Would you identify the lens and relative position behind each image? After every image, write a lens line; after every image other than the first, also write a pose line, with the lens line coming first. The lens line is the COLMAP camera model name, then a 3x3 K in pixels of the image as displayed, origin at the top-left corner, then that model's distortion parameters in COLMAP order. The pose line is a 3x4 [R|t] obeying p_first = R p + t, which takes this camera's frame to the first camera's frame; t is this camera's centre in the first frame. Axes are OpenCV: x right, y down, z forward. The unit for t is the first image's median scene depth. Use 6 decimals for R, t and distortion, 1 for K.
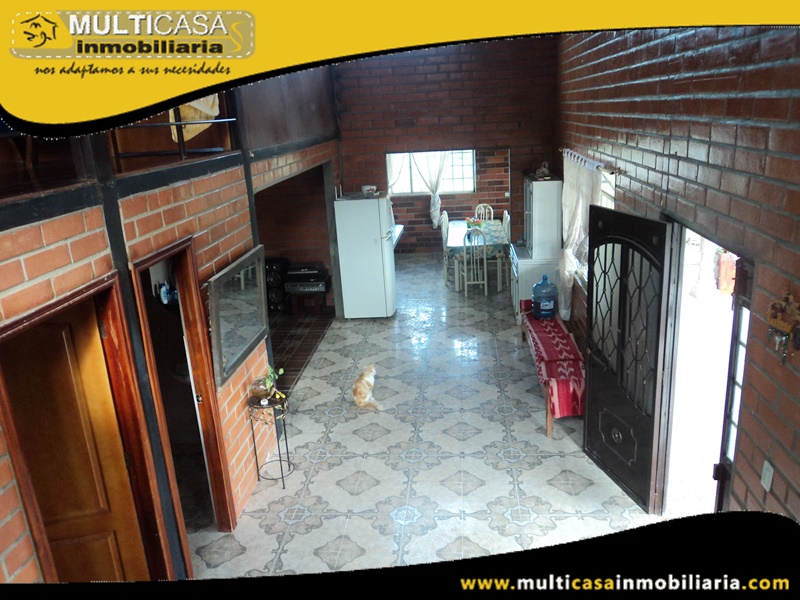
lens RADIAL K [[654.8, 0, 401.3], [0, 654.8, 298.7], [0, 0, 1]] dist [-0.001771, 0.005875]
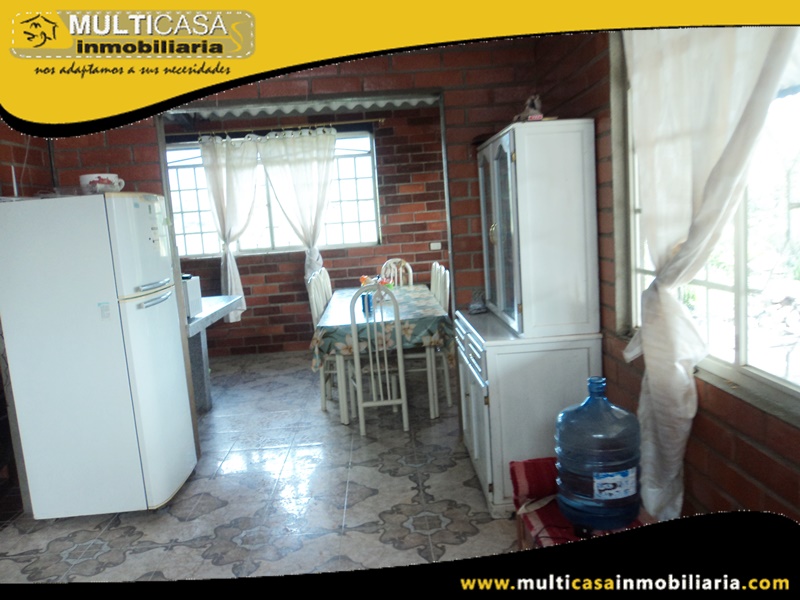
lens RADIAL K [[654.8, 0, 402.9], [0, 654.8, 300.1], [0, 0, 1]] dist [-0.001771, 0.005875]
pose [[0.991997, -0.029704, 0.122719, 0.071891], [0.049459, 0.985679, -0.161216, -0.020606], [-0.116173, 0.165995, 0.979260, 0.523665]]
